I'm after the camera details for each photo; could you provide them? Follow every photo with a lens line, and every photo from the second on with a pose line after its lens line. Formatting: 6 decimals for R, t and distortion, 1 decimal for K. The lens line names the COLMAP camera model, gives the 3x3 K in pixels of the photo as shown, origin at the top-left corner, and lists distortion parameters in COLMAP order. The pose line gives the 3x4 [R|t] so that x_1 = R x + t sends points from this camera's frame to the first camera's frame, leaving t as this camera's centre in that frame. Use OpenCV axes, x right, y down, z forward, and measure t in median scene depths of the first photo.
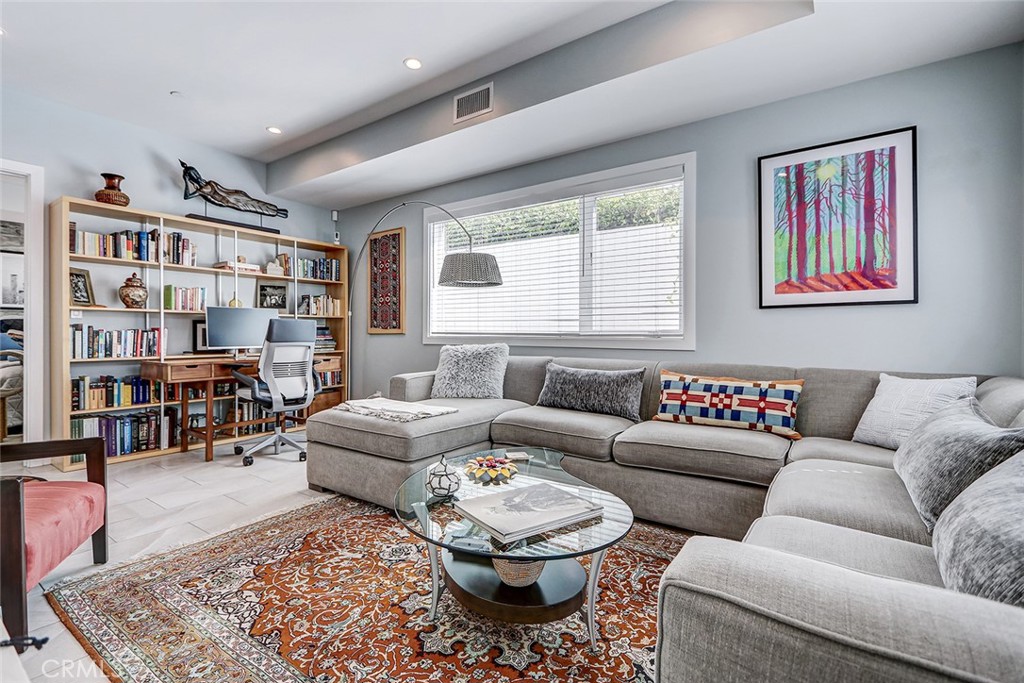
lens RADIAL K [[458.2, 0, 510.0], [0, 458.2, 336.2], [0, 0, 1]] dist [0.001883, -0.000617]
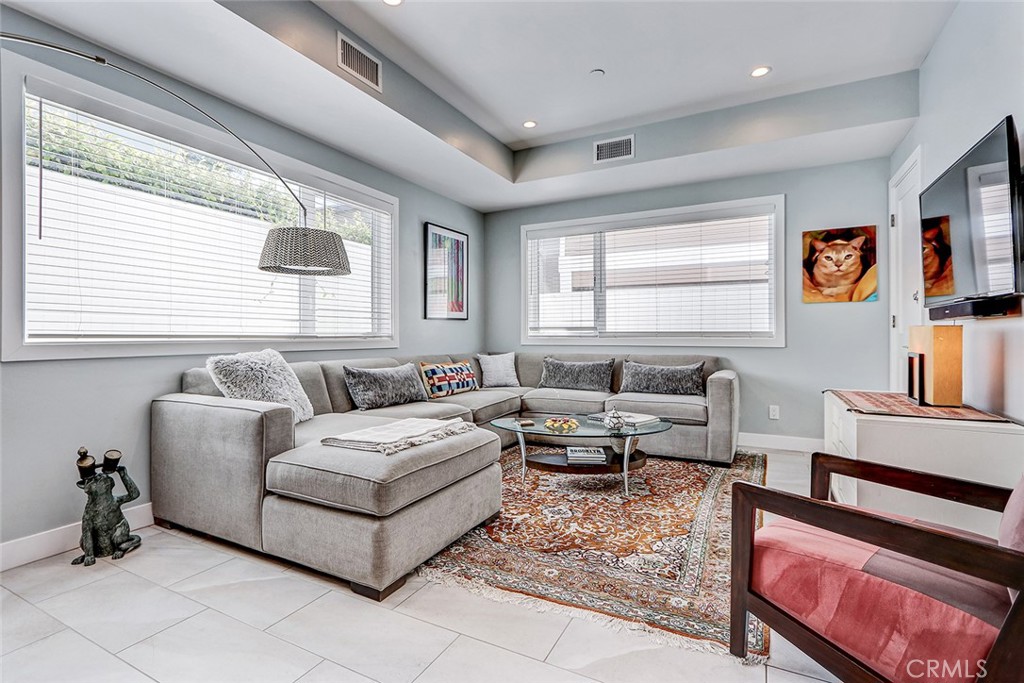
lens RADIAL K [[458.2, 0, 509.4], [0, 458.2, 331.2], [0, 0, 1]] dist [0.001883, -0.000617]
pose [[-0.102729, 0.008345, 0.994674, -1.373247], [0.010043, 0.999923, -0.007352, -0.005599], [-0.994659, 0.009235, -0.102805, 1.185114]]
